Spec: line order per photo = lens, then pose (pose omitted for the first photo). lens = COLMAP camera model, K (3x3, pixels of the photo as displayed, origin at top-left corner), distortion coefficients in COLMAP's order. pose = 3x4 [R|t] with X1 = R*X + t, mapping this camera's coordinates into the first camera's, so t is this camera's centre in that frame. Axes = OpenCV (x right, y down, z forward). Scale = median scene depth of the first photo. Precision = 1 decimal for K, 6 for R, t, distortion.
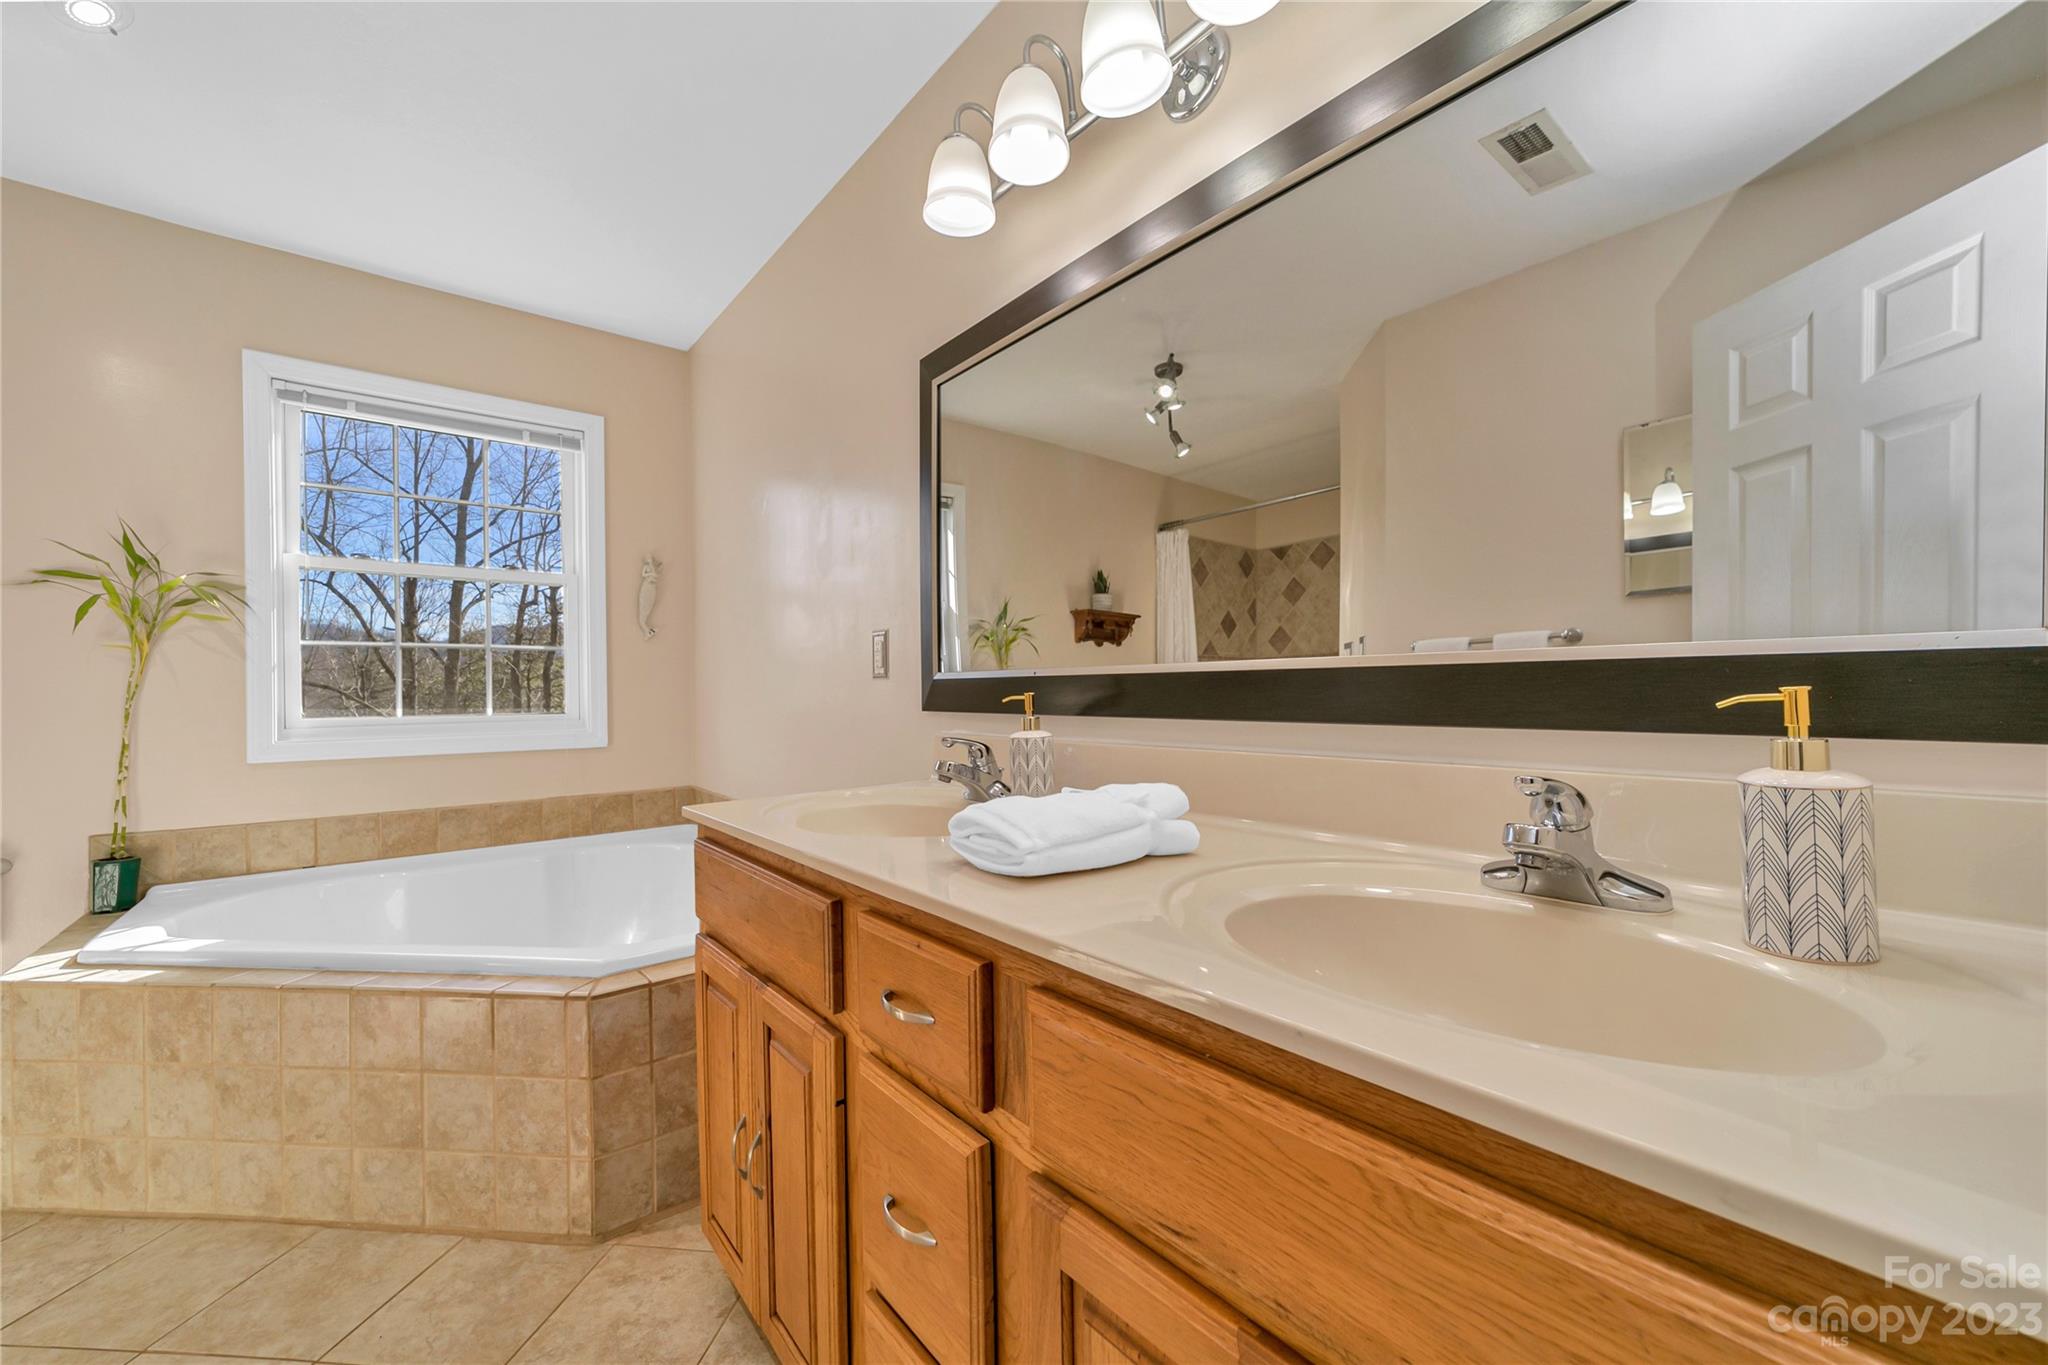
lens RADIAL K [[798.3, 0, 1036.1], [0, 798.3, 678.7], [0, 0, 1]] dist [-0.020046, 0.009108]
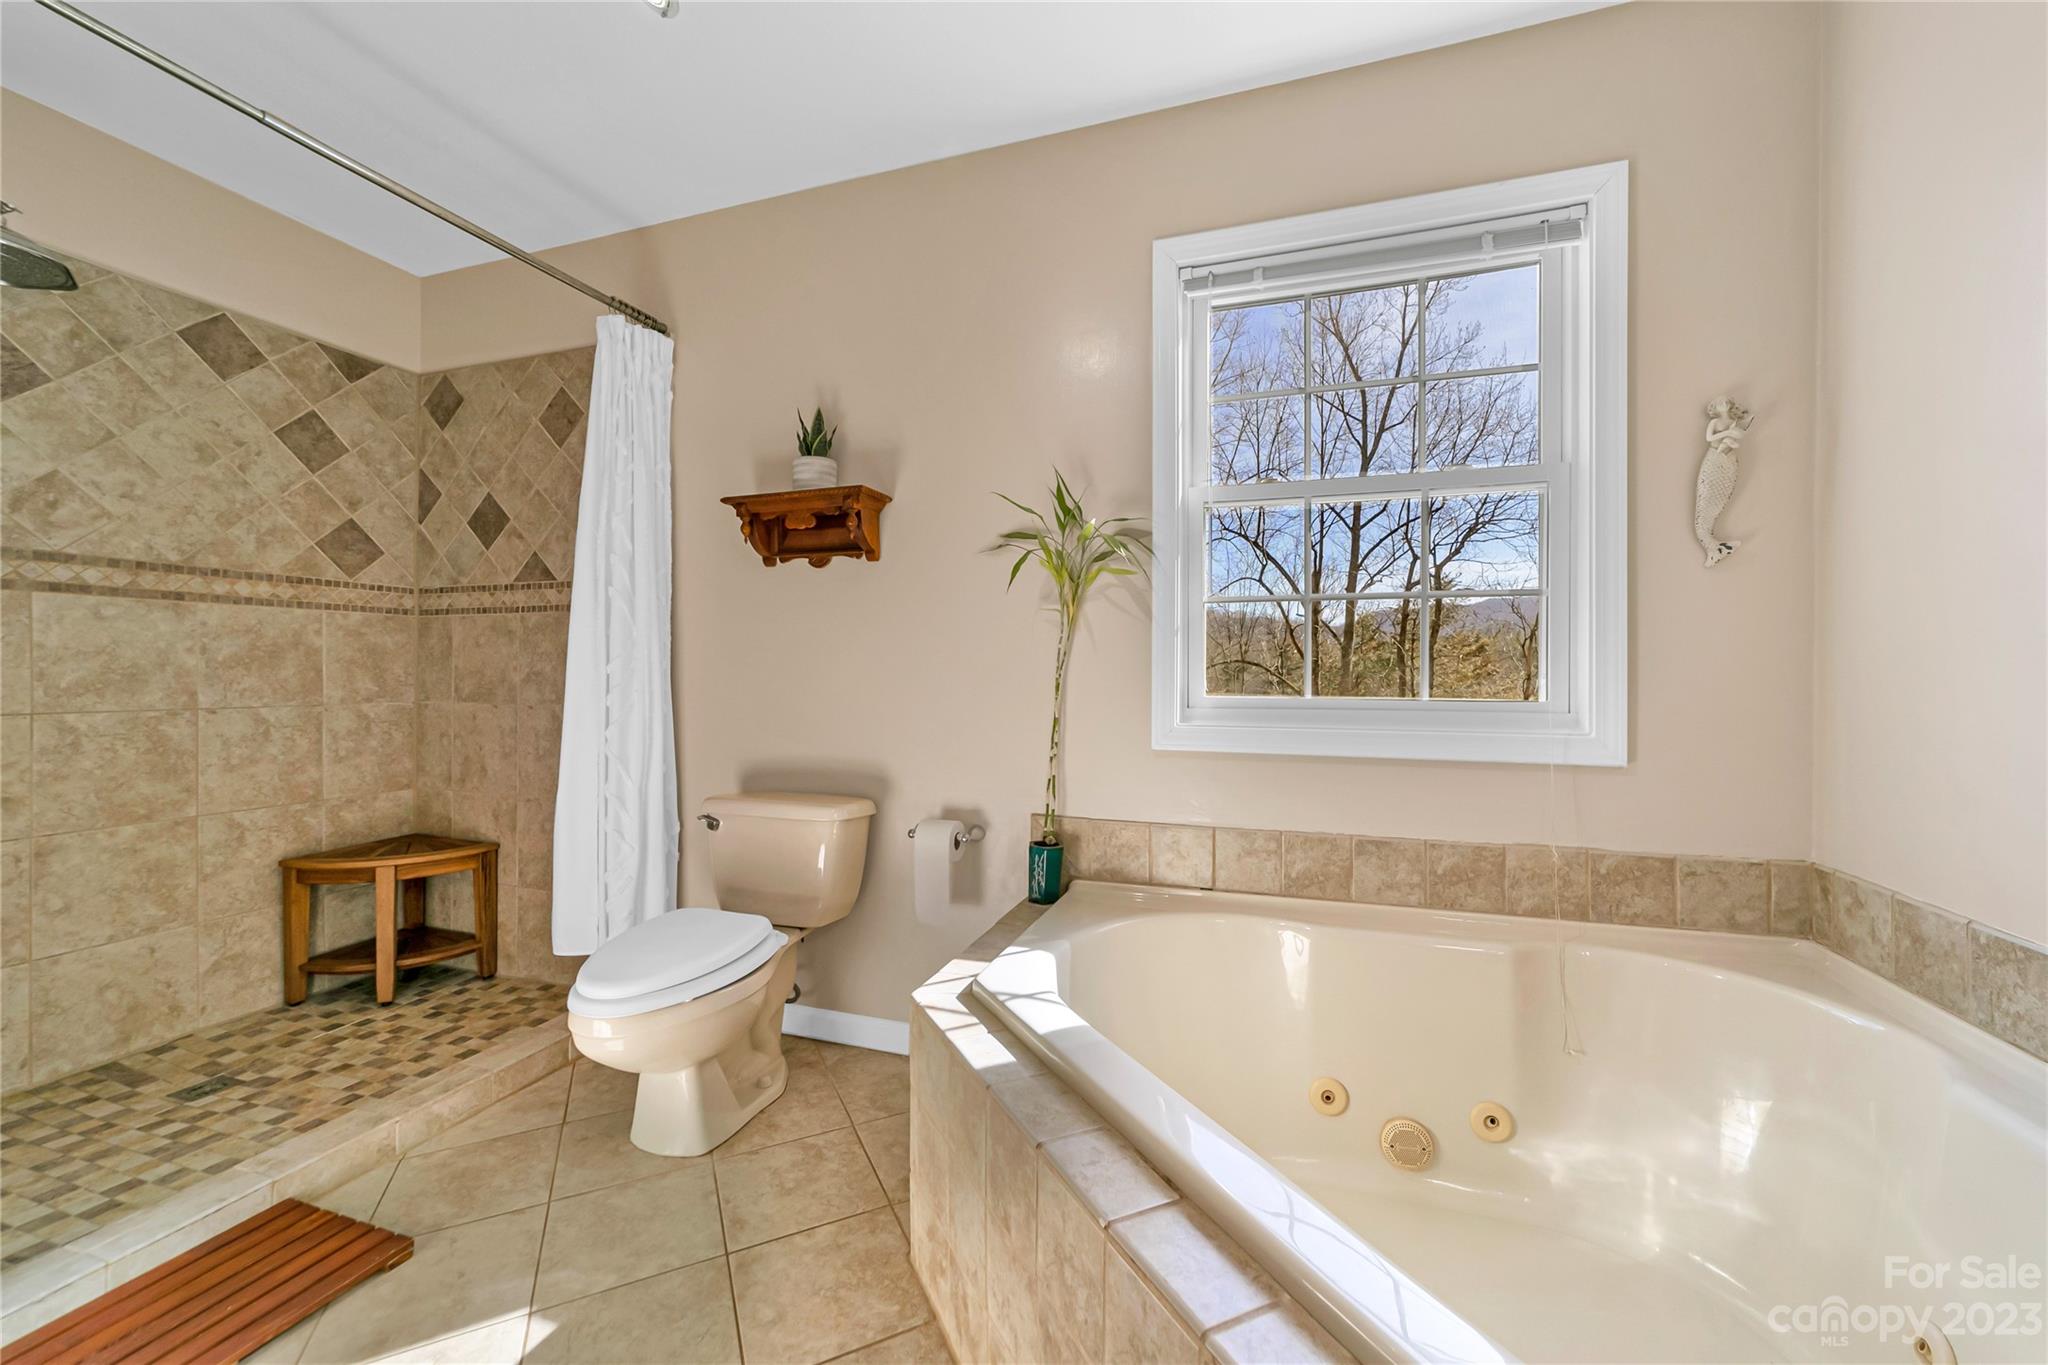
lens RADIAL K [[797.3, 0, 1016.0], [0, 797.3, 700.4], [0, 0, 1]] dist [-0.018704, 0.010963]
pose [[0.516253, 0.042126, -0.855399, -0.354884], [0.003092, 0.998691, 0.051049, 0.014368], [0.856430, -0.028999, 0.515447, 0.439275]]
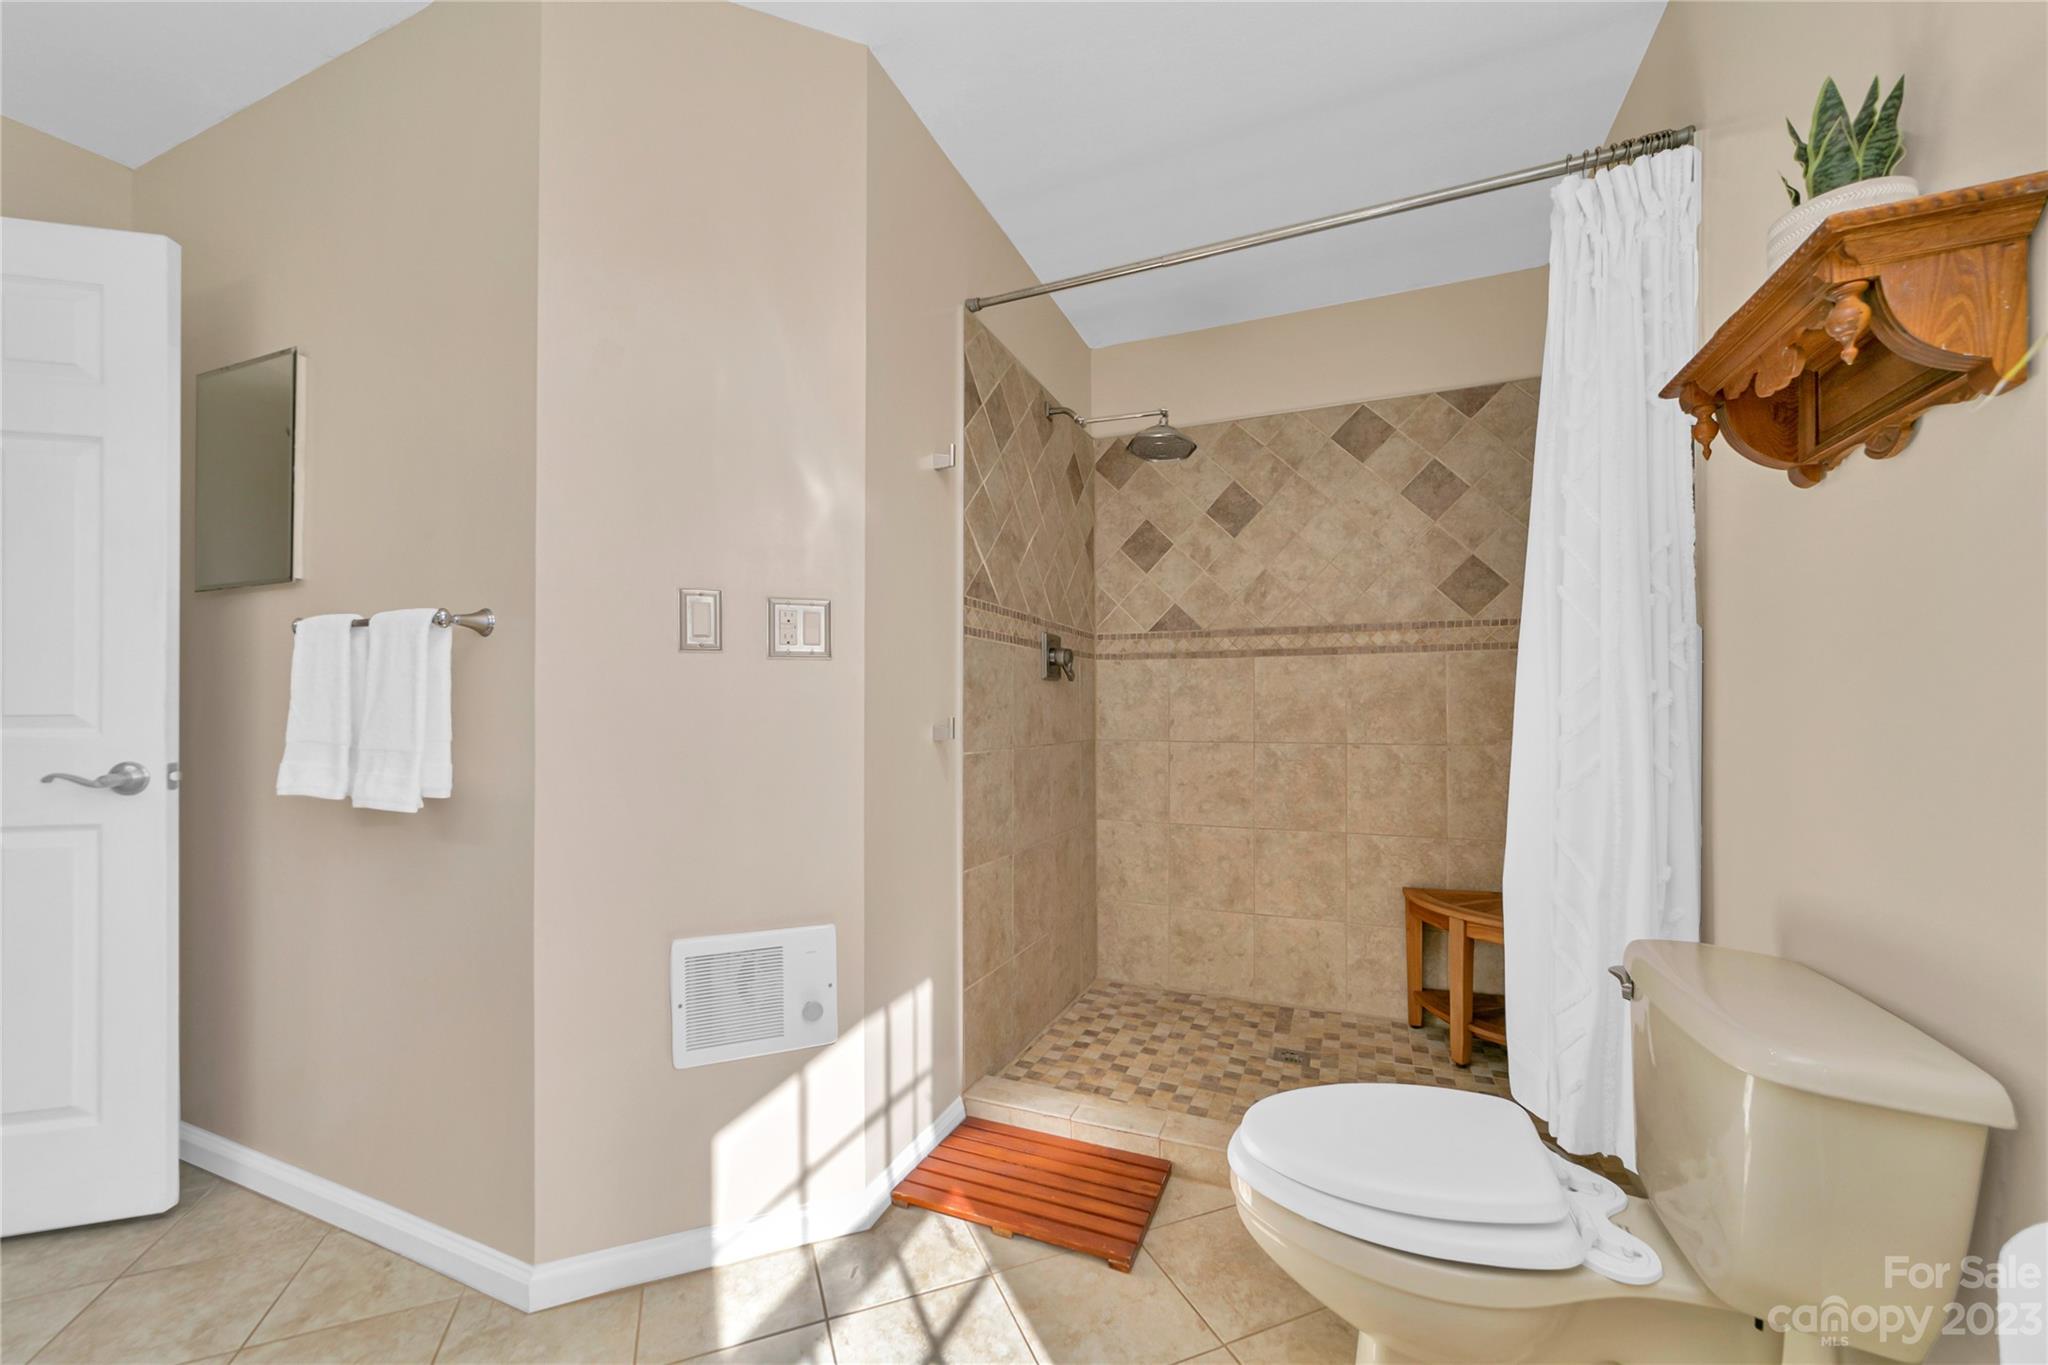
lens RADIAL K [[788.1, 0, 1028.8], [0, 788.1, 712.5], [0, 0, 1]] dist [-0.018815, 0.010303]
pose [[-0.884649, 0.015270, -0.466007, -0.645847], [0.019496, 0.999801, -0.004249, 0.019708], [0.465849, -0.012845, -0.884771, 0.763538]]
